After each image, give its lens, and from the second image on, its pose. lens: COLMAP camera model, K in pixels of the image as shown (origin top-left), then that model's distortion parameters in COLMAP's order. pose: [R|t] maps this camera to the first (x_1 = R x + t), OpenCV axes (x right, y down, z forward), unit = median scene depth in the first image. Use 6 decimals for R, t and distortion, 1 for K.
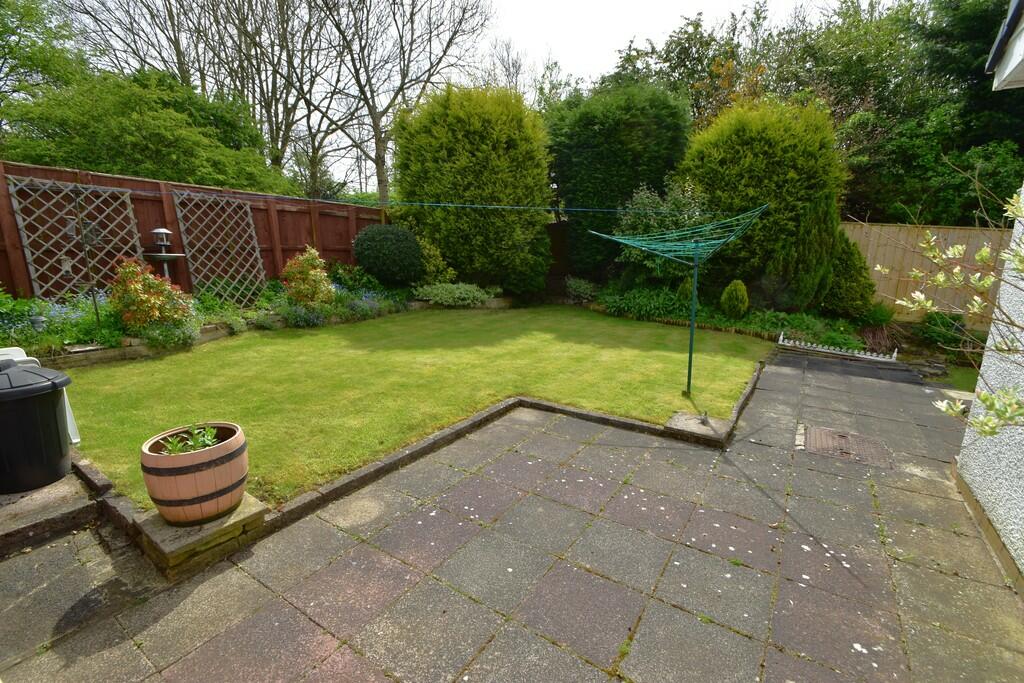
lens RADIAL K [[447.2, 0, 507.6], [0, 447.2, 338.0], [0, 0, 1]] dist [-0.001459, -0.006706]
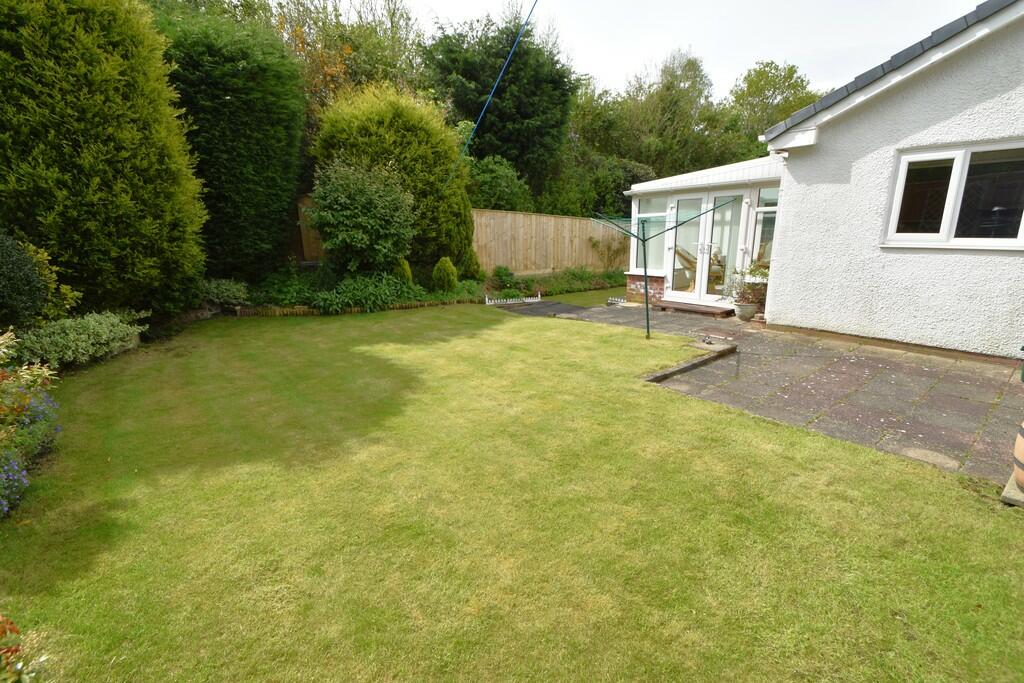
lens RADIAL K [[447.2, 0, 508.1], [0, 447.2, 340.9], [0, 0, 1]] dist [-0.001459, -0.006706]
pose [[0.327230, -0.252259, 0.910651, -1.017441], [0.208296, 0.959260, 0.190876, -0.219209], [-0.921701, 0.127225, 0.366443, 0.937465]]
